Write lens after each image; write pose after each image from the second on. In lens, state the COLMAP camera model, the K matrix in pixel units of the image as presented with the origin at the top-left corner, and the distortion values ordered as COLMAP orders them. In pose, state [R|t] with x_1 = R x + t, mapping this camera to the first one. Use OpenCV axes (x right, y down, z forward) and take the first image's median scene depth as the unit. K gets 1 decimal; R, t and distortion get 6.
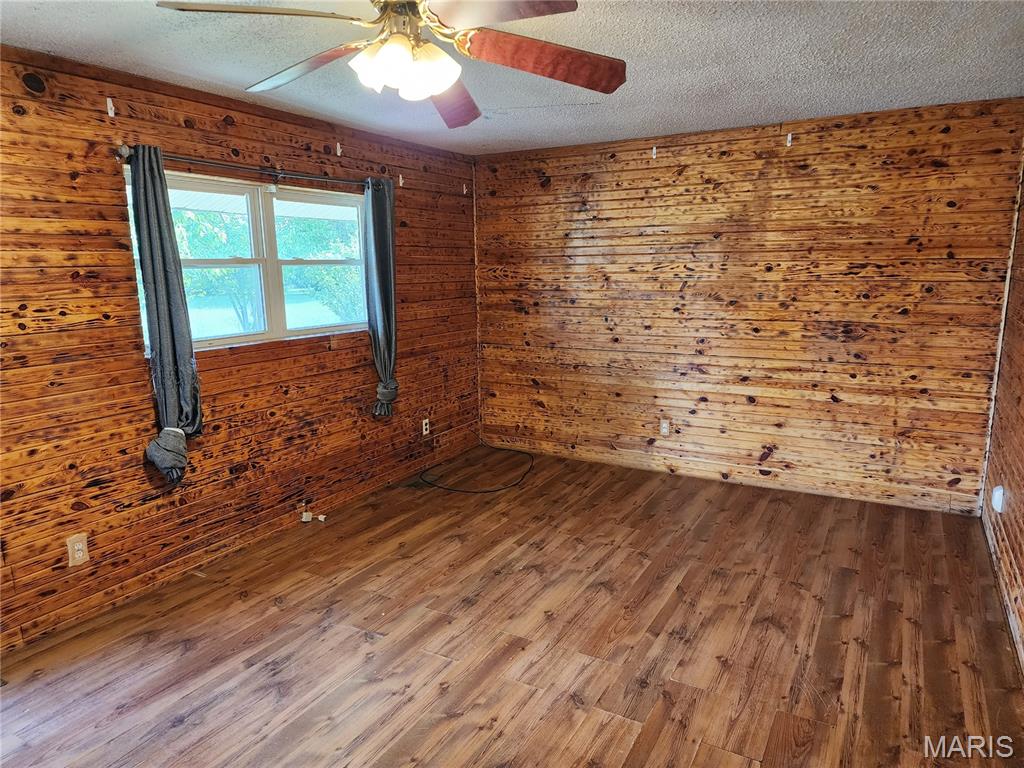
lens RADIAL K [[681.3, 0, 508.6], [0, 681.3, 400.3], [0, 0, 1]] dist [0.063827, -0.055328]
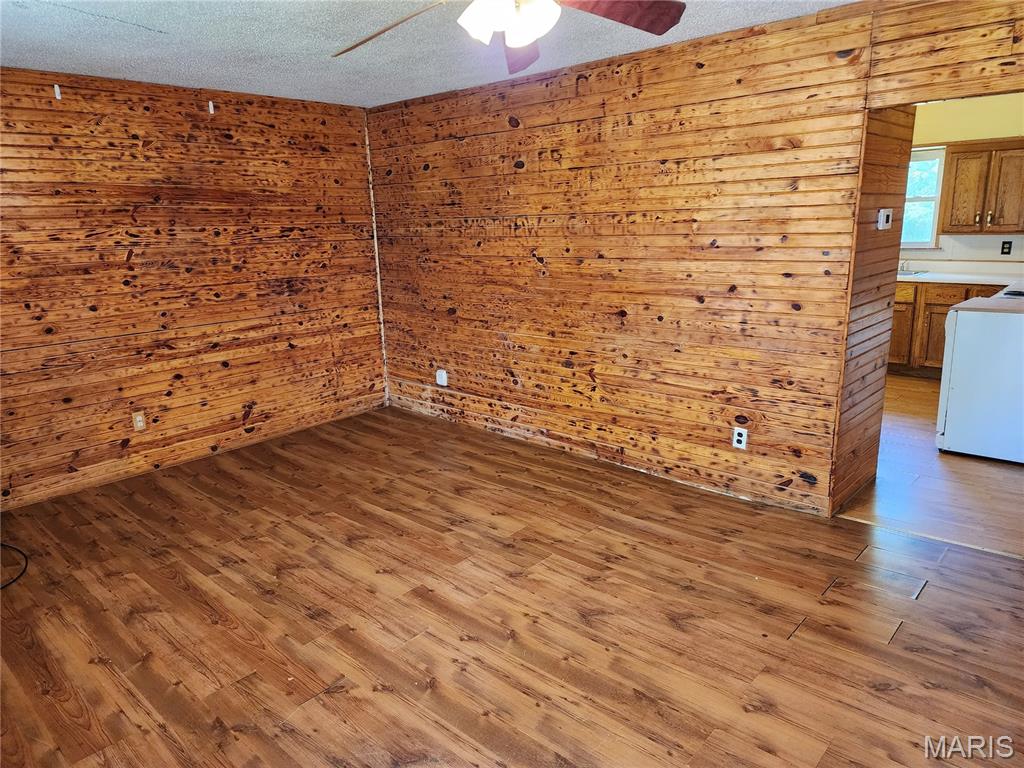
lens RADIAL K [[681.3, 0, 517.3], [0, 681.3, 390.2], [0, 0, 1]] dist [0.063827, -0.055328]
pose [[0.207383, -0.230273, 0.950772, -0.575900], [0.224619, 0.957143, 0.182822, -0.058010], [-0.952123, 0.175647, 0.250219, 0.376402]]
